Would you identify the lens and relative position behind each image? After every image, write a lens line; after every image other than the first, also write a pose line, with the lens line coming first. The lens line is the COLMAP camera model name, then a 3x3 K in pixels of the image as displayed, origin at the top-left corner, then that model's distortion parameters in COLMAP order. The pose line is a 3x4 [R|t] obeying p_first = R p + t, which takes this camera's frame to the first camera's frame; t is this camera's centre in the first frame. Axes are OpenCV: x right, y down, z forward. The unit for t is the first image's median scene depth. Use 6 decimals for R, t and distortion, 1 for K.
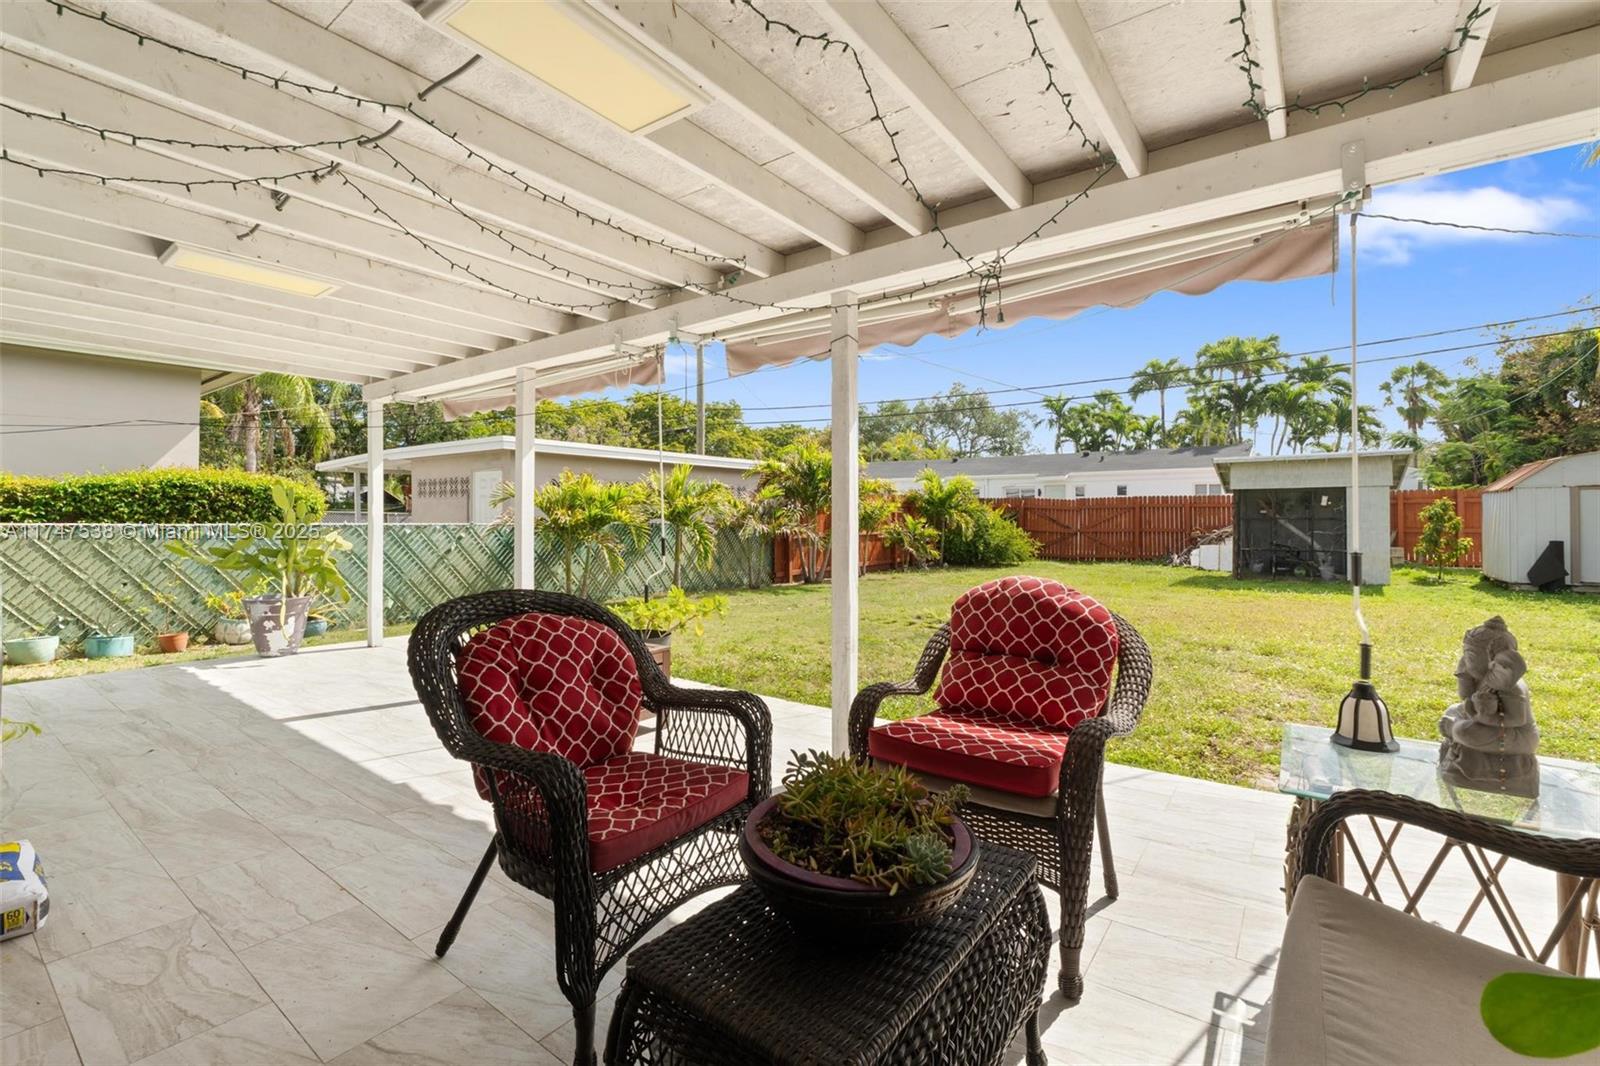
lens RADIAL K [[687.9, 0, 800.1], [0, 687.9, 527.2], [0, 0, 1]] dist [-0.013955, -0.000802]
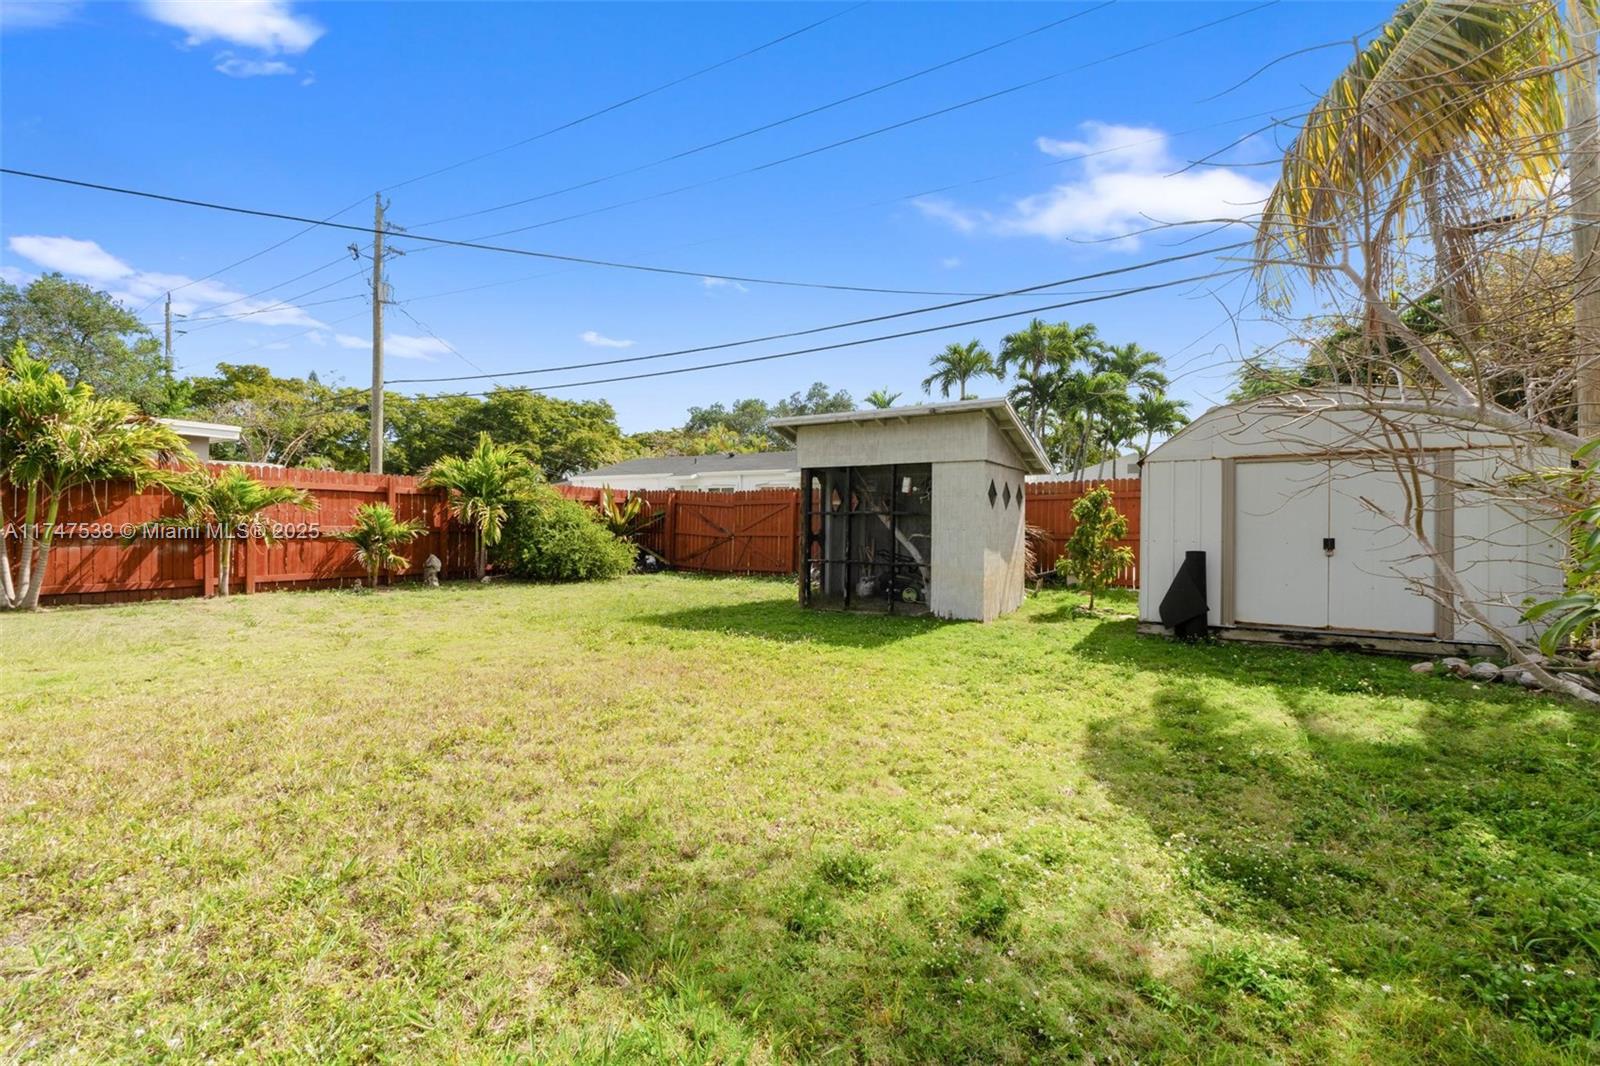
lens RADIAL K [[687.9, 0, 803.0], [0, 687.9, 535.3], [0, 0, 1]] dist [-0.013955, -0.000802]
pose [[0.995587, 0.013473, 0.092868, 0.269315], [-0.012932, 0.999896, -0.006422, 0.005668], [-0.092945, 0.005193, 0.995658, 0.164413]]
